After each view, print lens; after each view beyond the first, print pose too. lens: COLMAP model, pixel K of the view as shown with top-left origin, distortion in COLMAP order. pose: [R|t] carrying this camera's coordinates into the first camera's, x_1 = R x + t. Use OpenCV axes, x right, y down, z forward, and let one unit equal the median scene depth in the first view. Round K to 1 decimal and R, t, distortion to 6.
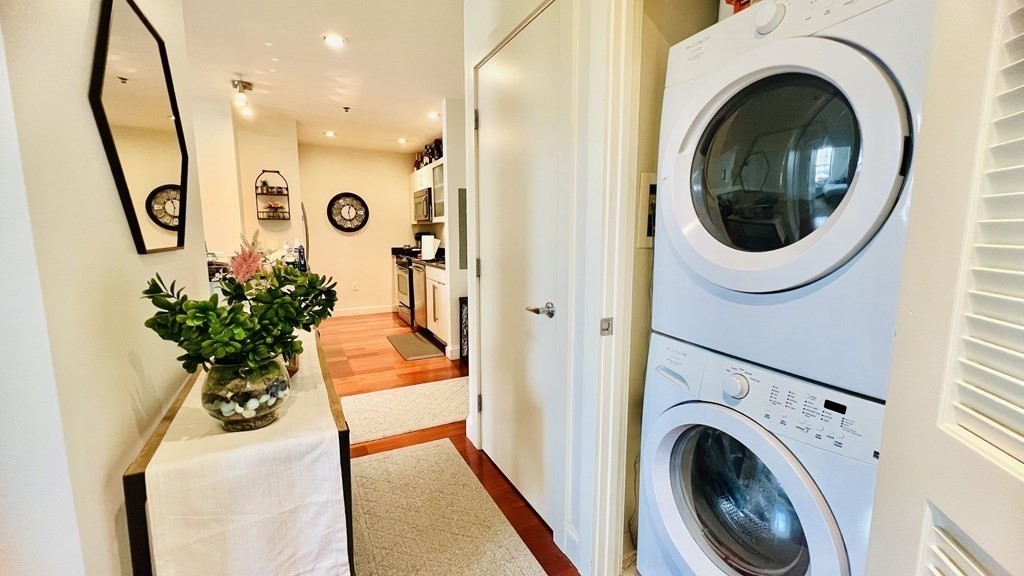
lens RADIAL K [[409.9, 0, 508.7], [0, 409.9, 282.9], [0, 0, 1]] dist [-0.000262, 0.000291]
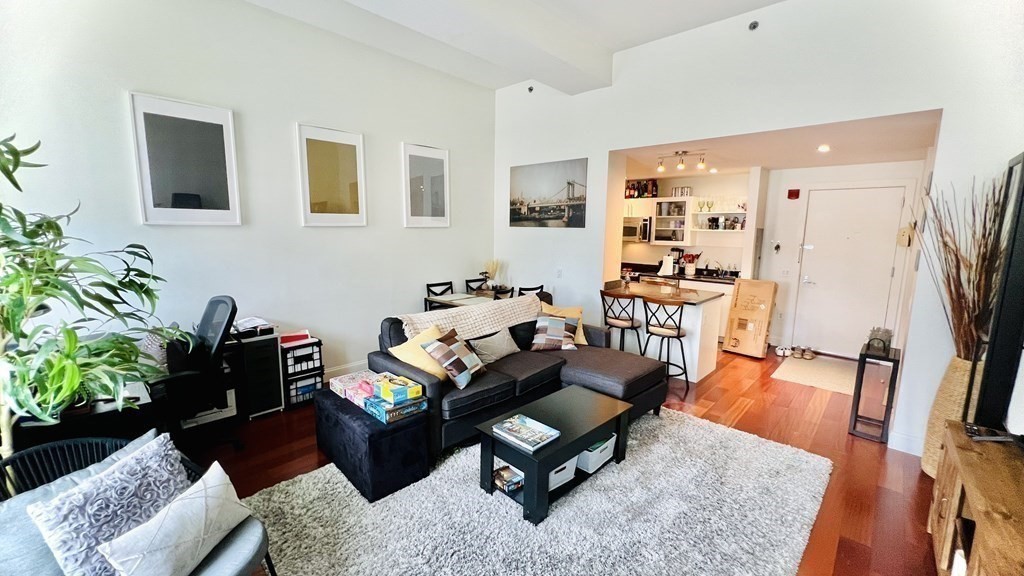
lens RADIAL K [[409.9, 0, 511.3], [0, 409.9, 286.9], [0, 0, 1]] dist [-0.000262, 0.000291]
pose [[0.941329, -0.030459, 0.336113, -1.021853], [0.023121, 0.999399, 0.025814, -0.060762], [-0.336697, -0.016529, 0.941468, -0.045036]]
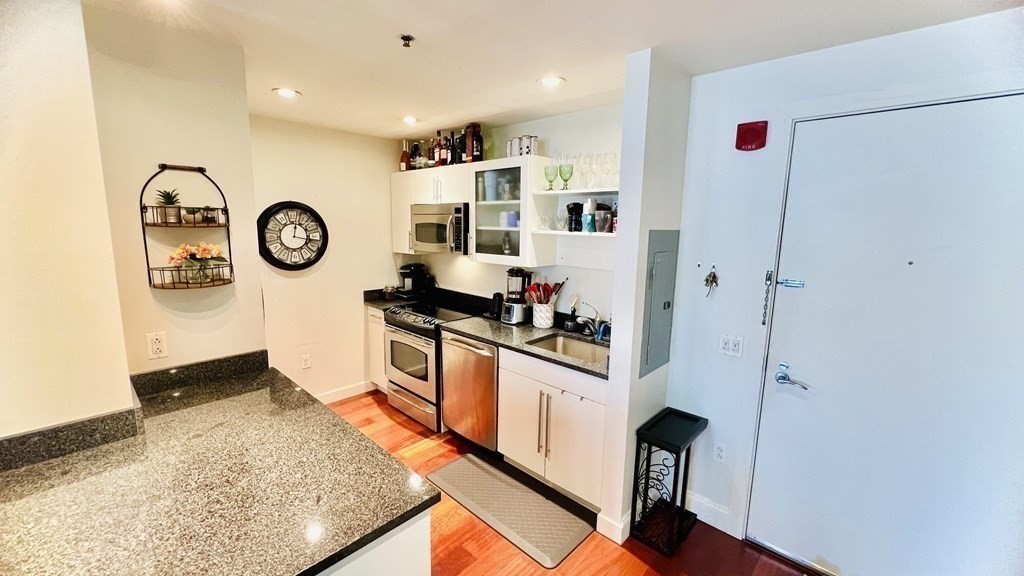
lens RADIAL K [[409.9, 0, 511.9], [0, 409.9, 287.1], [0, 0, 1]] dist [-0.000262, 0.000291]
pose [[0.942398, -0.032549, 0.332907, -0.333494], [0.020234, 0.998979, 0.040393, -0.133015], [-0.333882, -0.031331, 0.942094, 0.407610]]
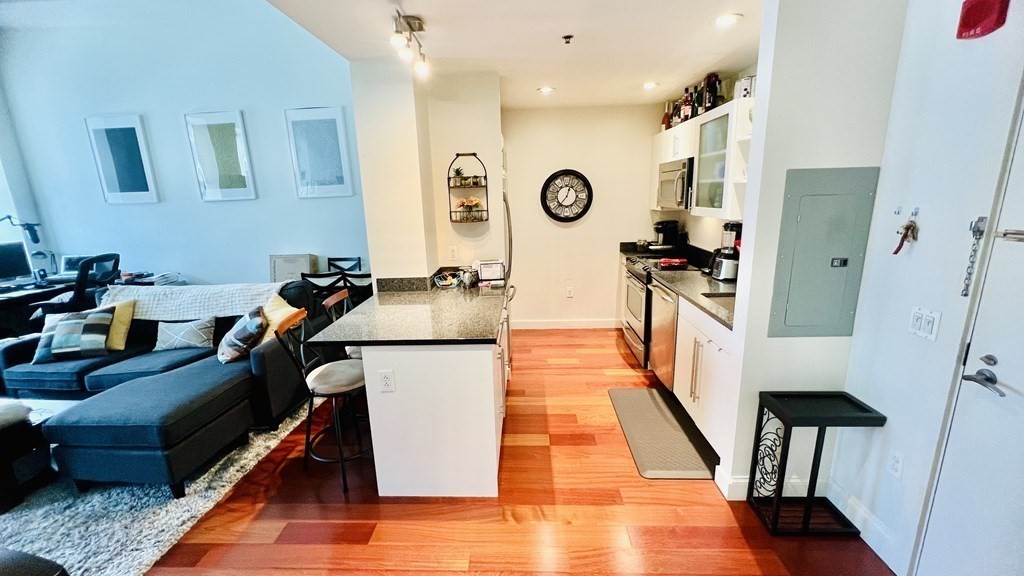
lens RADIAL K [[409.9, 0, 509.6], [0, 409.9, 285.0], [0, 0, 1]] dist [-0.000262, 0.000291]
pose [[0.869839, 0.087036, -0.485597, -0.115145], [-0.033777, 0.992511, 0.117389, -0.106234], [0.492178, -0.085707, 0.866265, 0.316749]]
